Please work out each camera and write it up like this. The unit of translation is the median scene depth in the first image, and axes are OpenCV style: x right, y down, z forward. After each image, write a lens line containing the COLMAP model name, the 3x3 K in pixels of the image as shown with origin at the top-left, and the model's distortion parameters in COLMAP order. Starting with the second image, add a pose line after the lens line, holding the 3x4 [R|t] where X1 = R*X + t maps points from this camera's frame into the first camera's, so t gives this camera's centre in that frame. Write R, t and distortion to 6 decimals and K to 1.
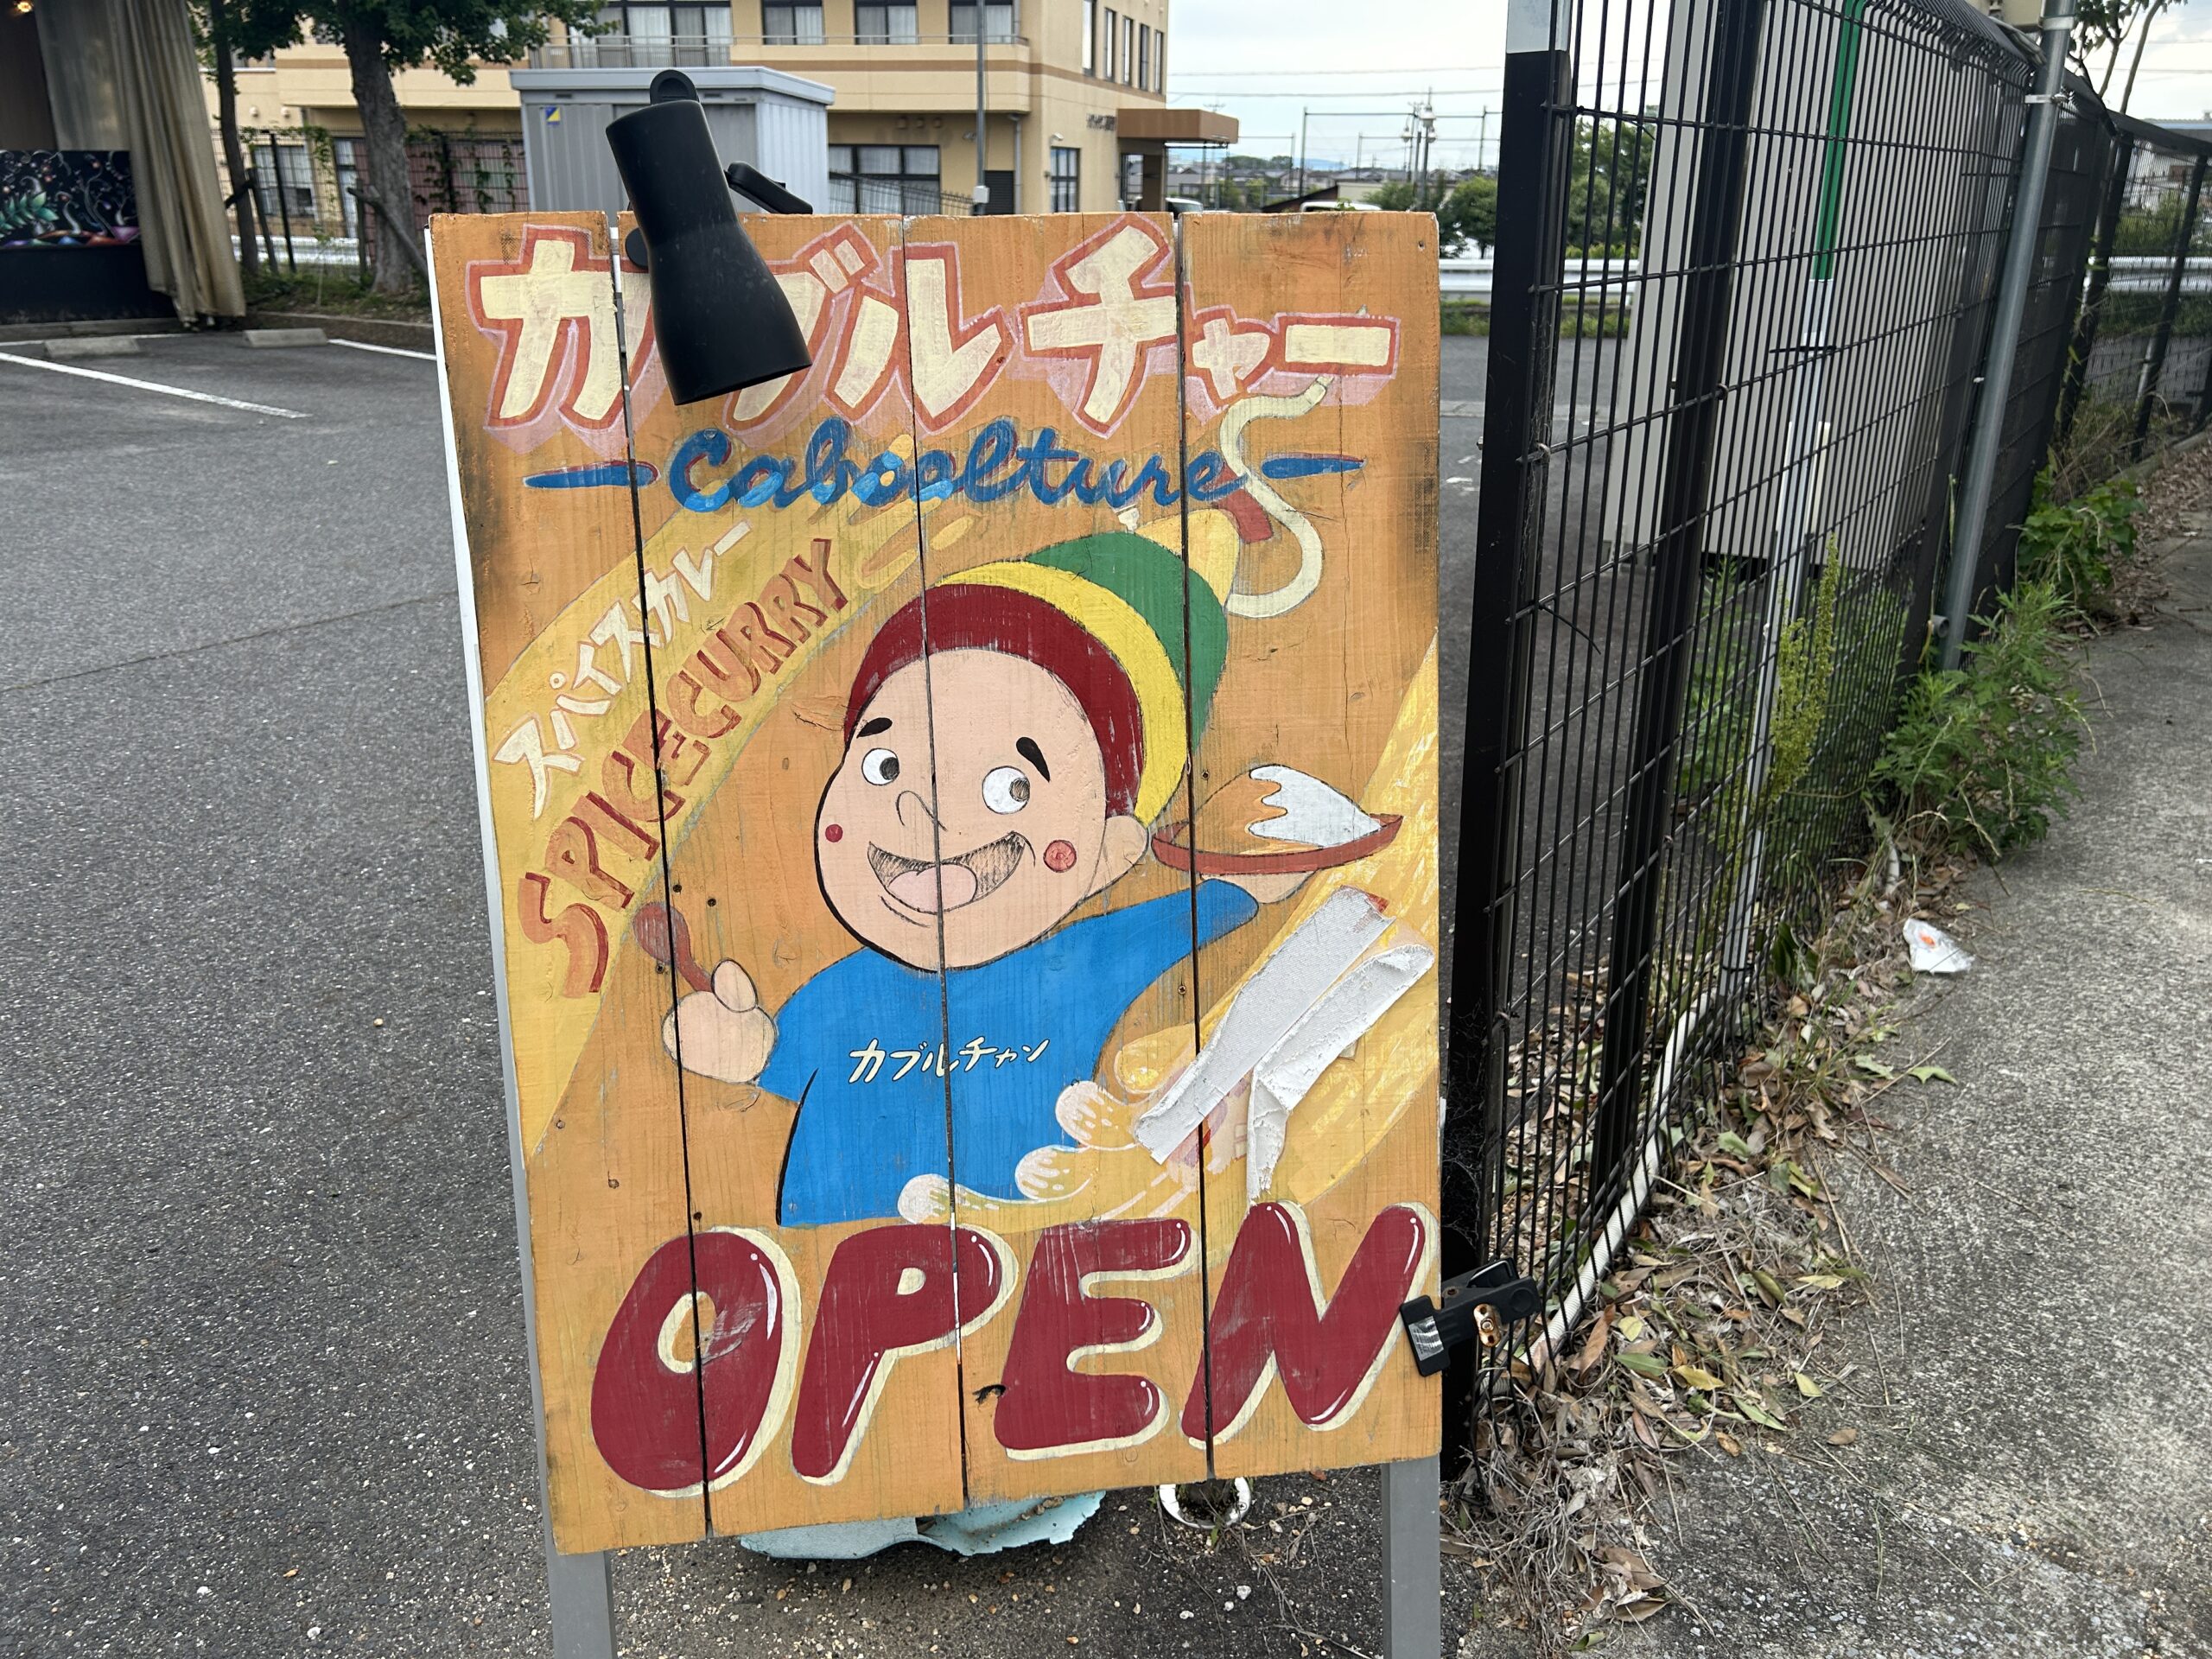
lens RADIAL K [[1748.0, 0, 1111.2], [0, 1748.0, 863.5], [0, 0, 1]] dist [0.041704, -0.056423]
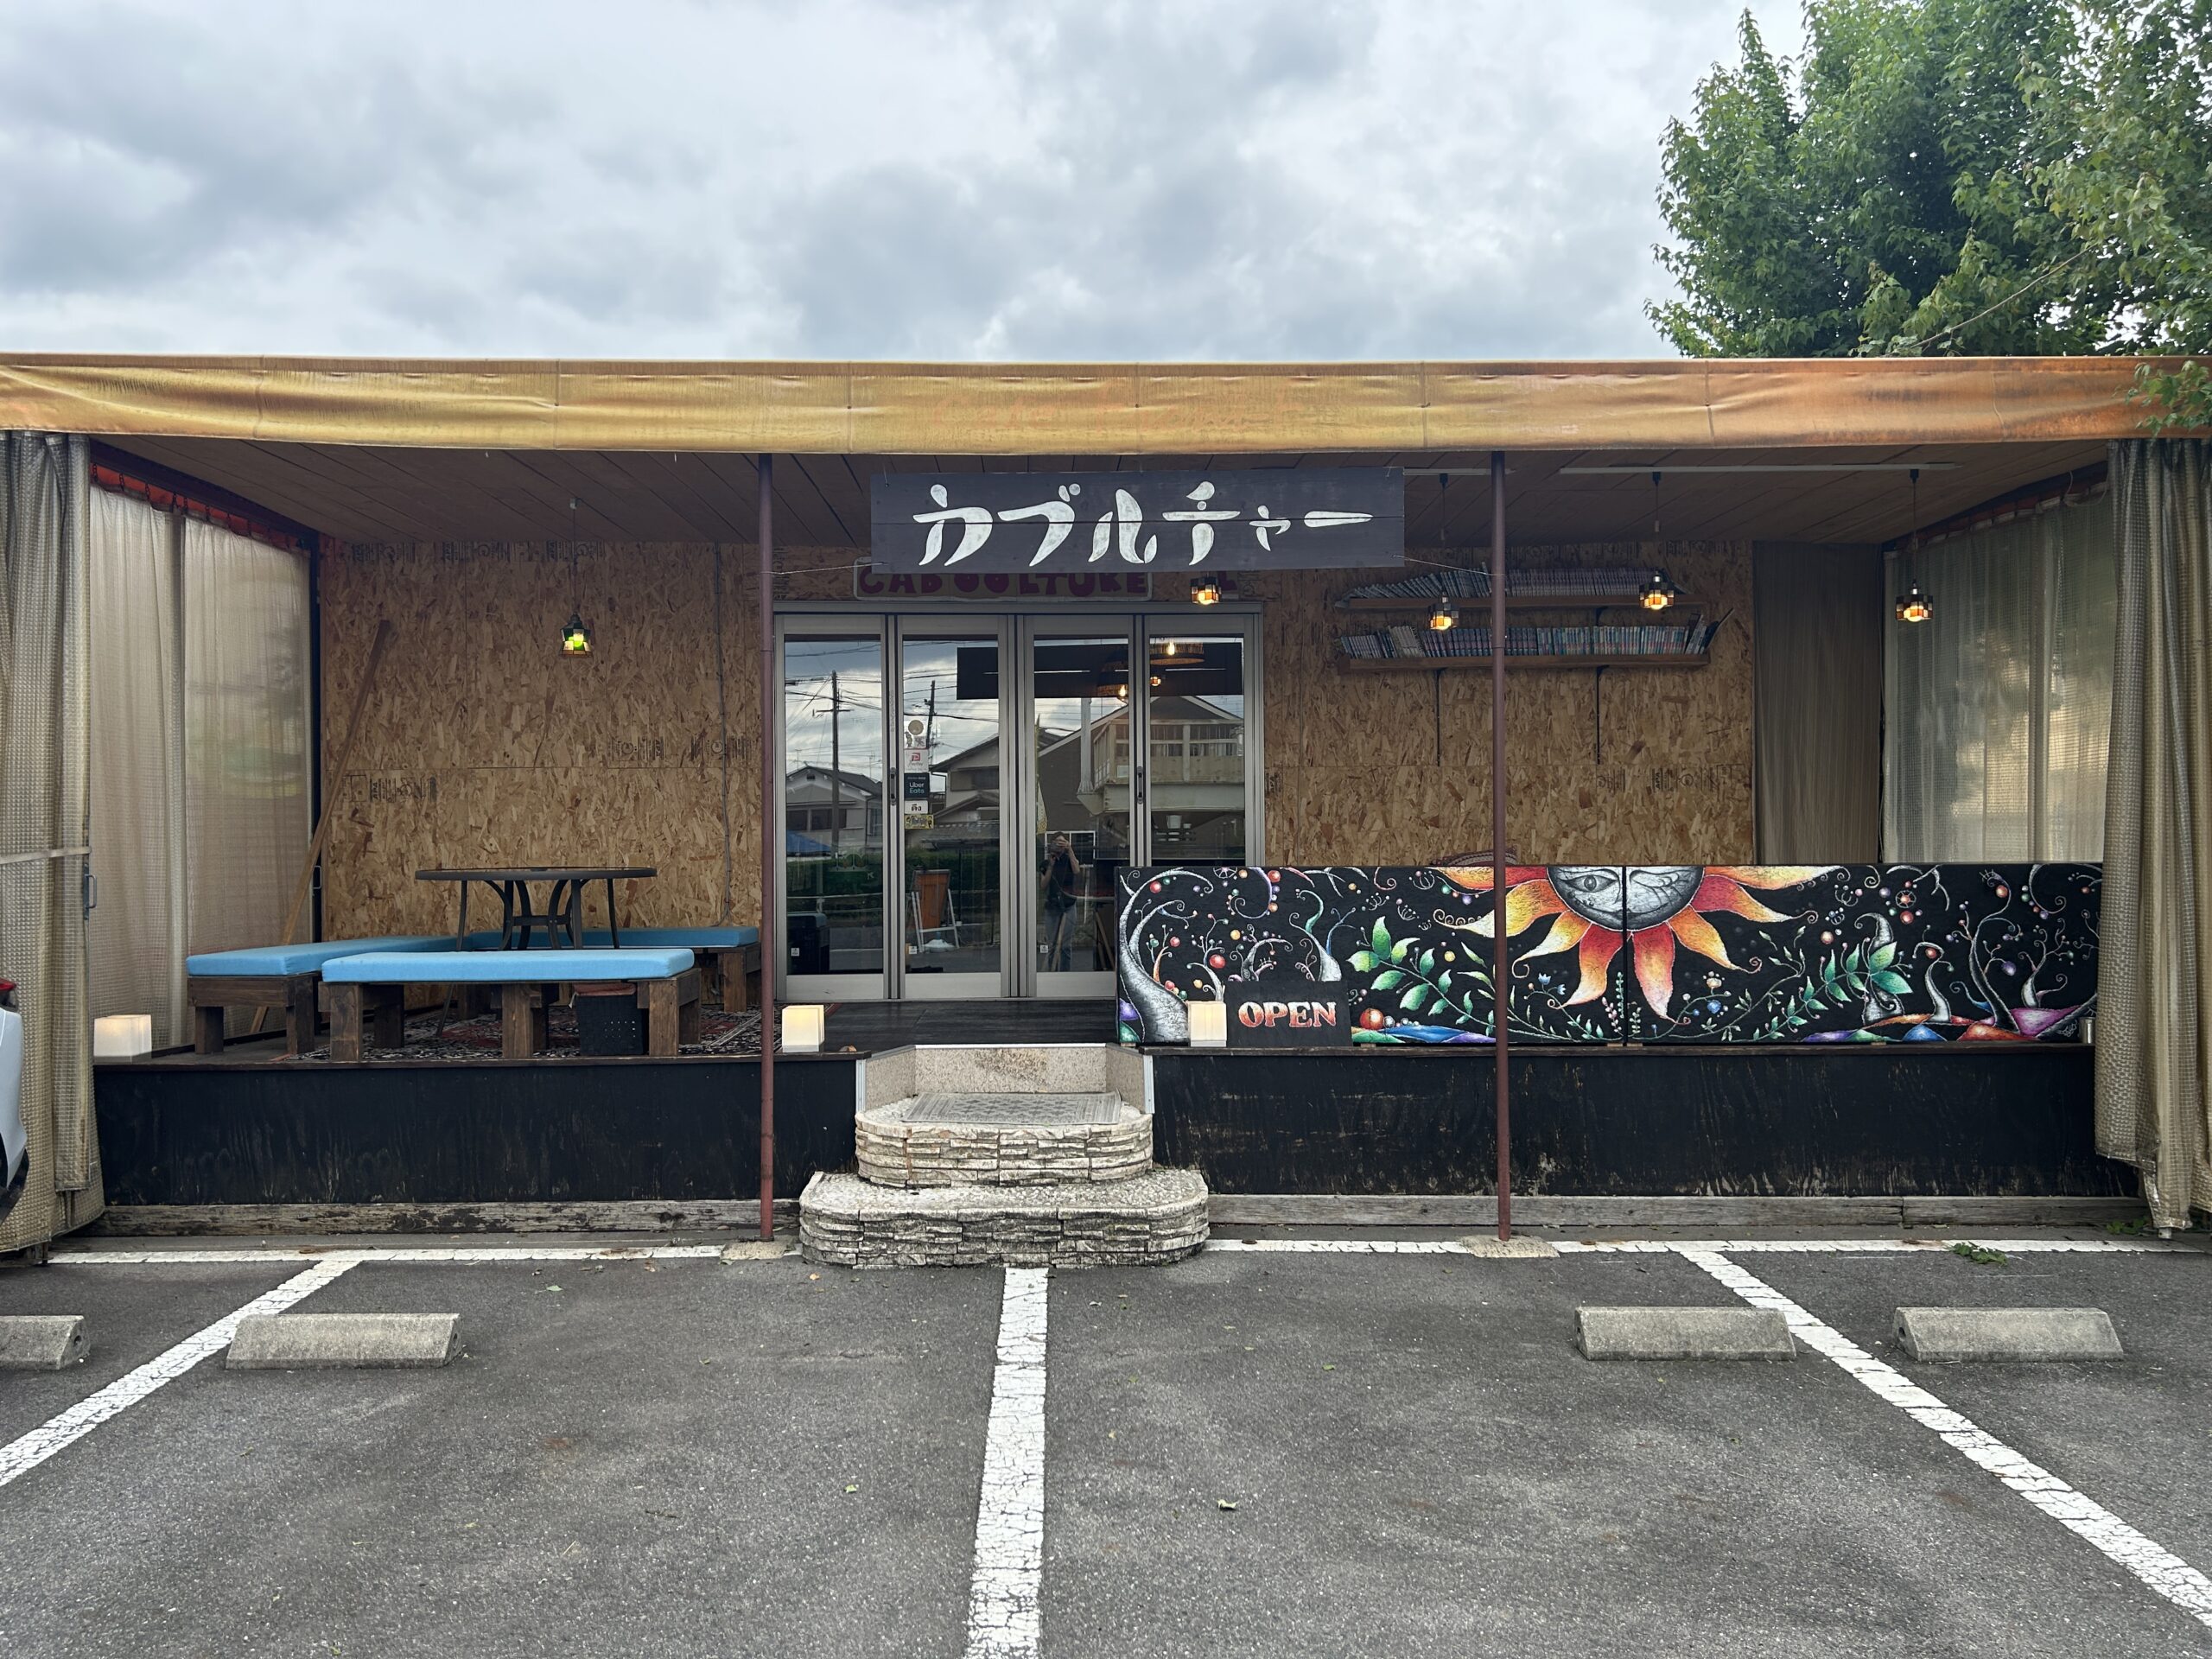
lens RADIAL K [[1703.8, 0, 1064.2], [0, 1703.8, 831.2], [0, 0, 1]] dist [0.003851, -0.000475]
pose [[0.654715, -0.014827, -0.755730, -0.390641], [-0.261727, 0.933512, -0.245059, -0.227884], [0.709117, 0.358239, 0.607304, 0.517834]]
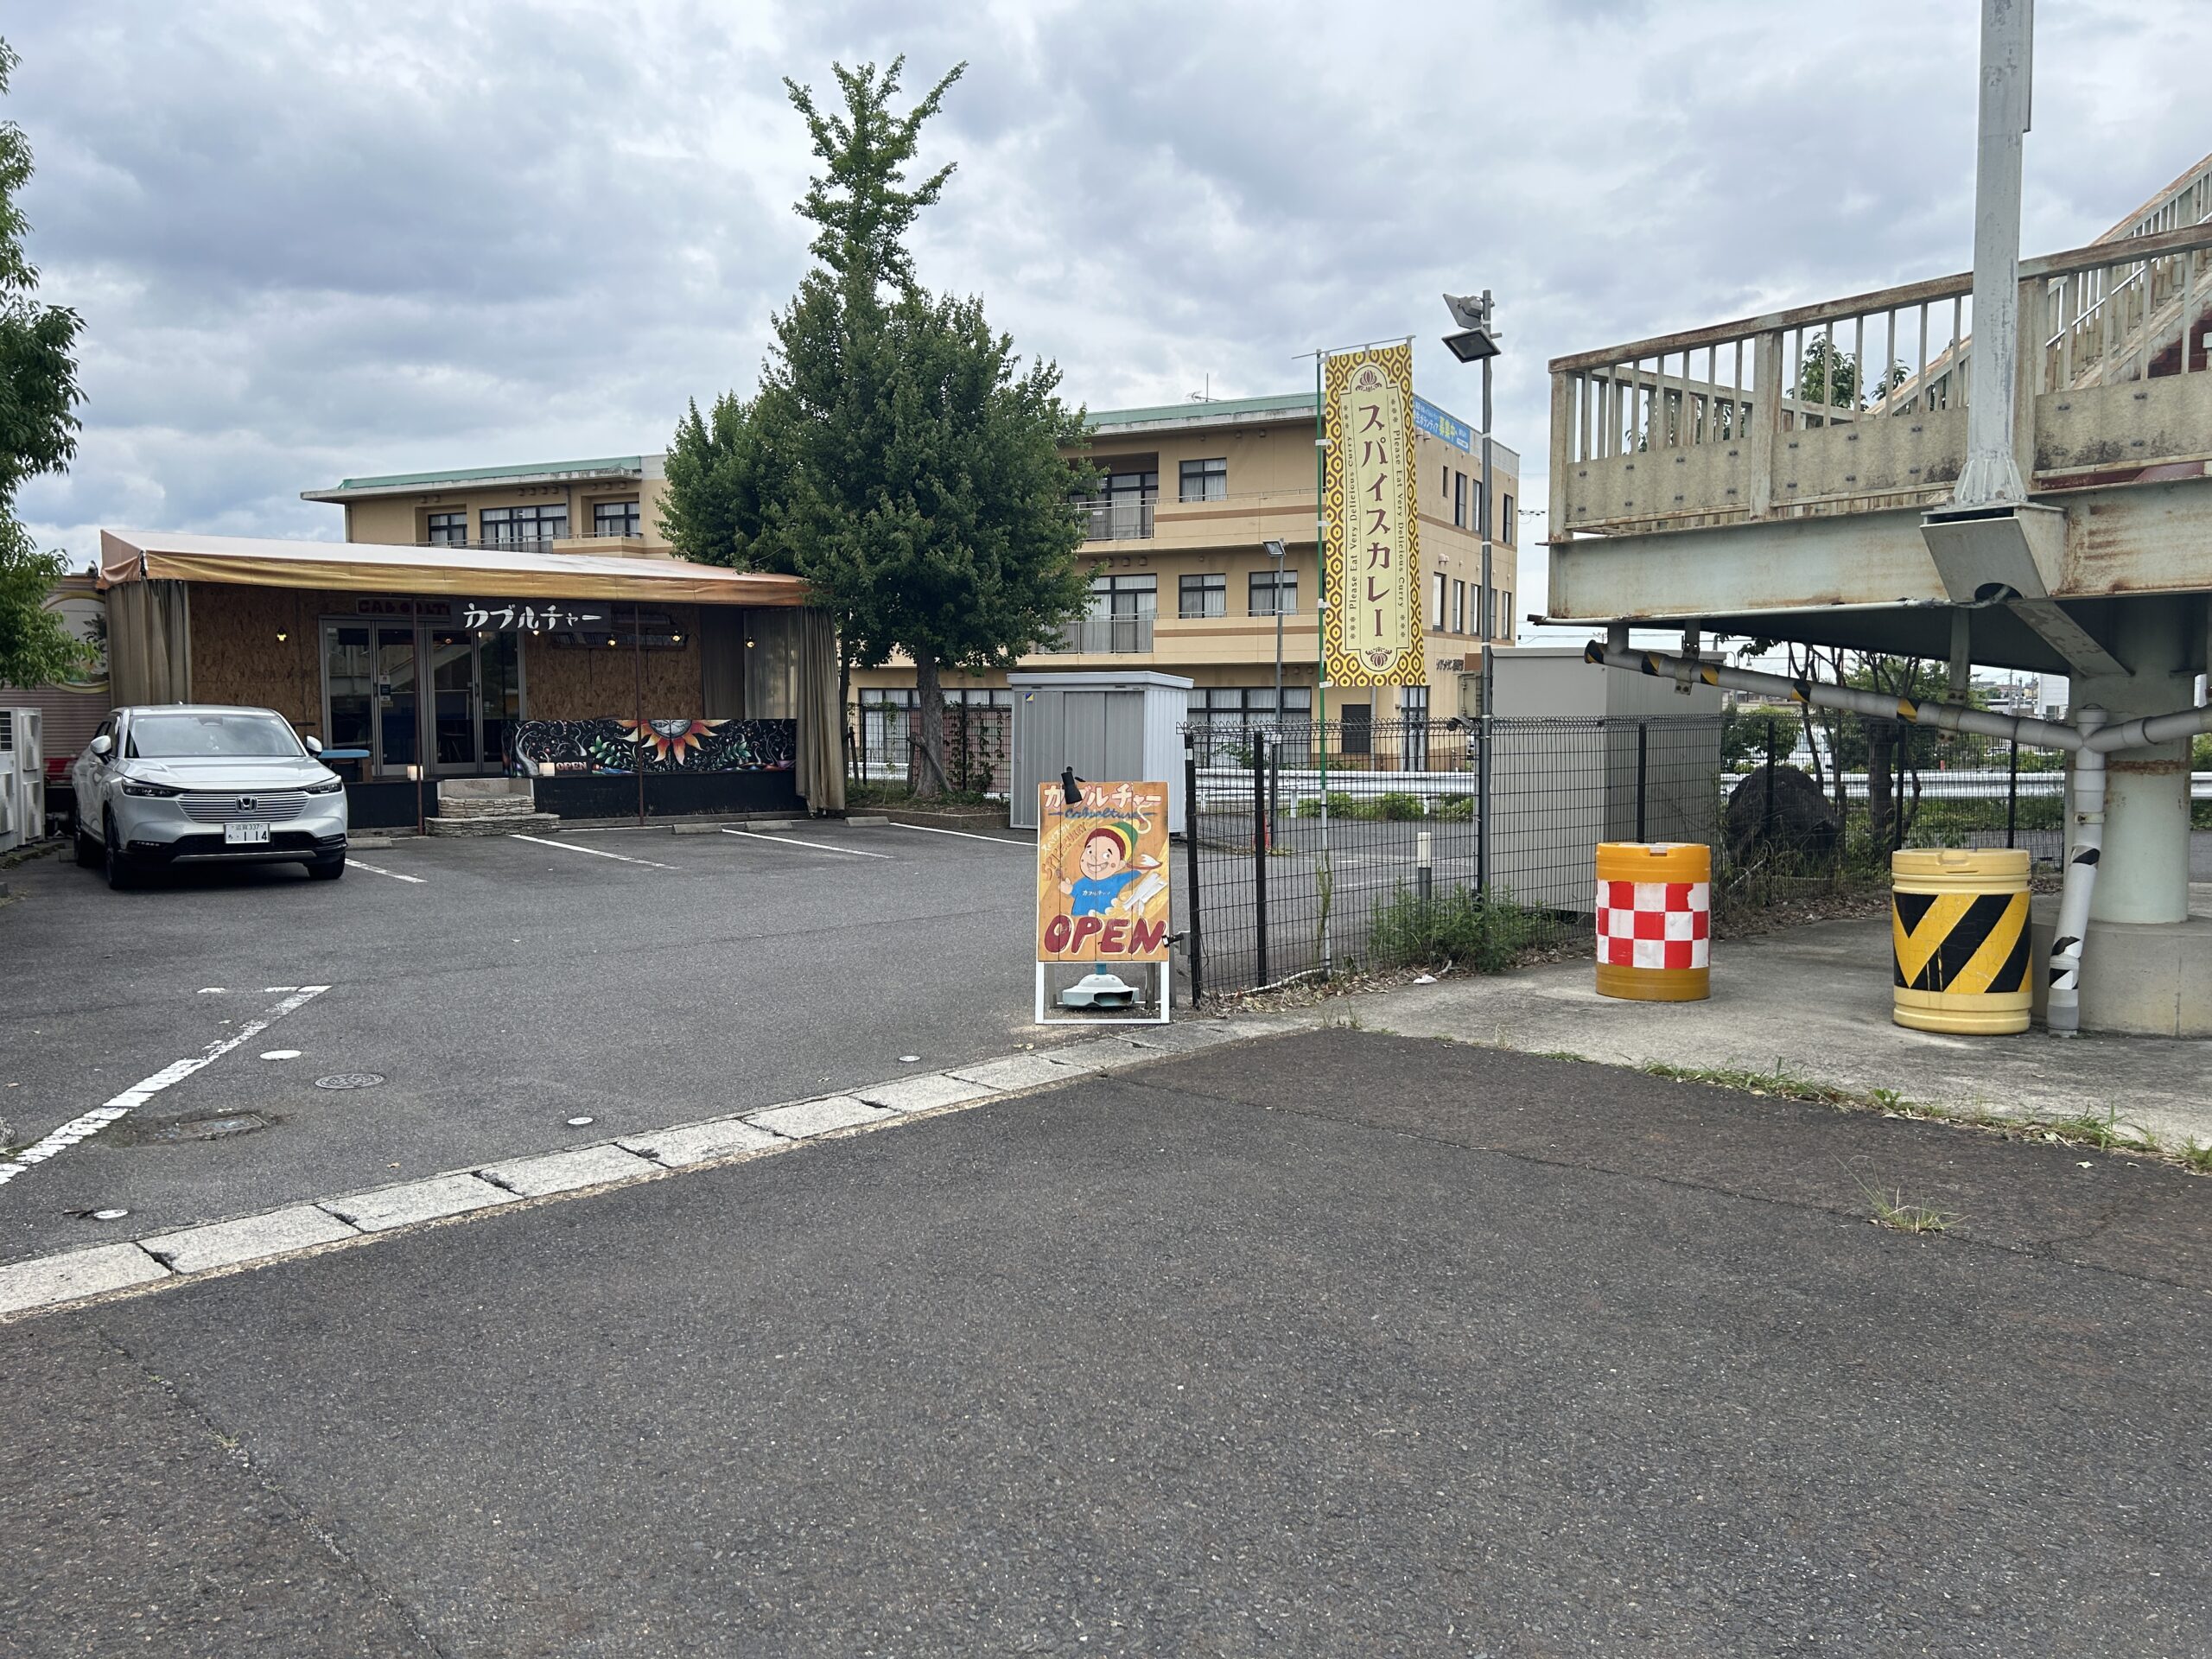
lens RADIAL K [[1703.8, 0, 1064.2], [0, 1703.8, 831.2], [0, 0, 1]] dist [0.003851, -0.000475]
pose [[0.967450, 0.005250, -0.253007, 0.131048], [-0.078550, 0.956632, -0.280507, 0.155947], [0.240562, 0.291250, 0.925907, -0.472424]]
